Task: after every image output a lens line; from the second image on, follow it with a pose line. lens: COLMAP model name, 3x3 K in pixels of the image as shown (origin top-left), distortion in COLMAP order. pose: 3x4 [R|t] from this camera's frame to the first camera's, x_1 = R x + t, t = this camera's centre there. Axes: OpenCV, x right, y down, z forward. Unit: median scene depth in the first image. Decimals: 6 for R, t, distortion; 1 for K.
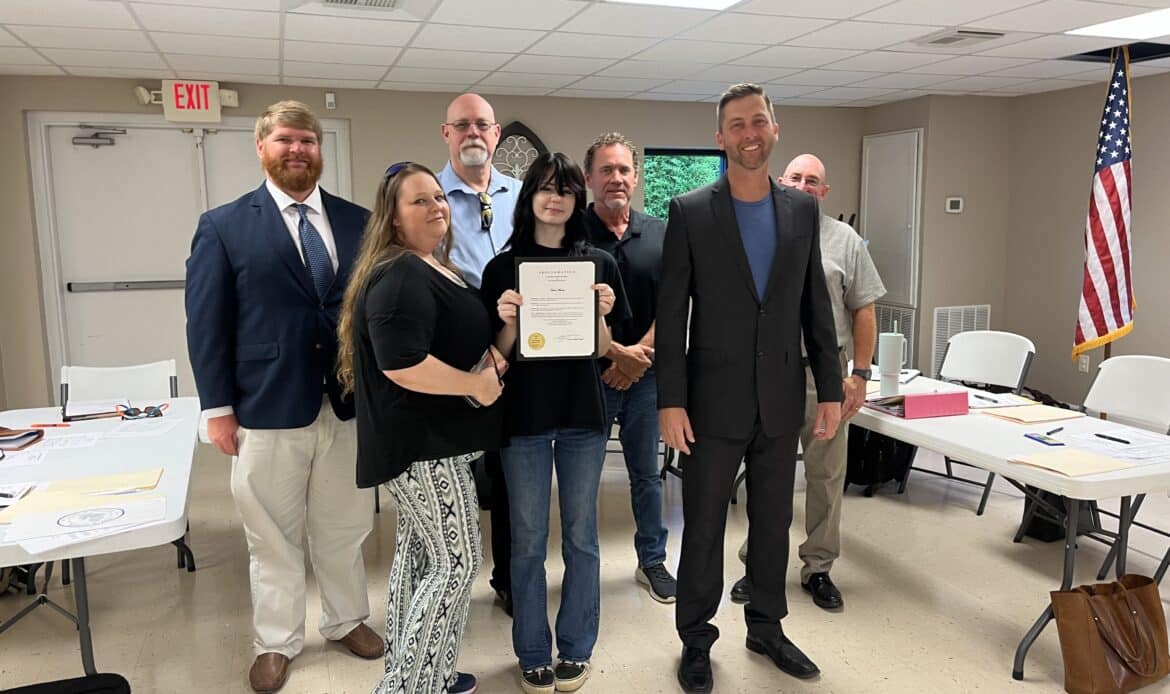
lens RADIAL K [[873.0, 0, 594.5], [0, 873.0, 349.6], [0, 0, 1]] dist [0.057873, -0.069198]
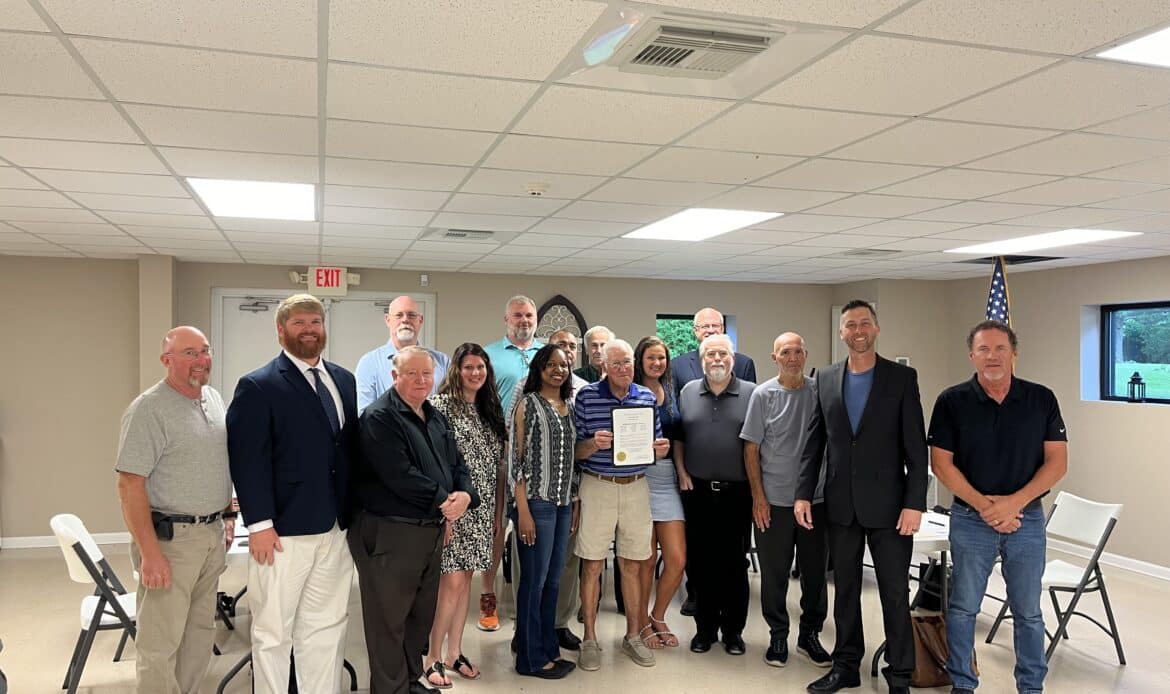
lens RADIAL K [[883.9, 0, 581.4], [0, 883.9, 363.9], [0, 0, 1]] dist [0.051278, -0.001649]
pose [[0.998500, 0.017846, -0.051764, 0.019636], [-0.024781, 0.990317, -0.136596, 0.032473], [0.048825, 0.137674, 0.989273, -0.393254]]
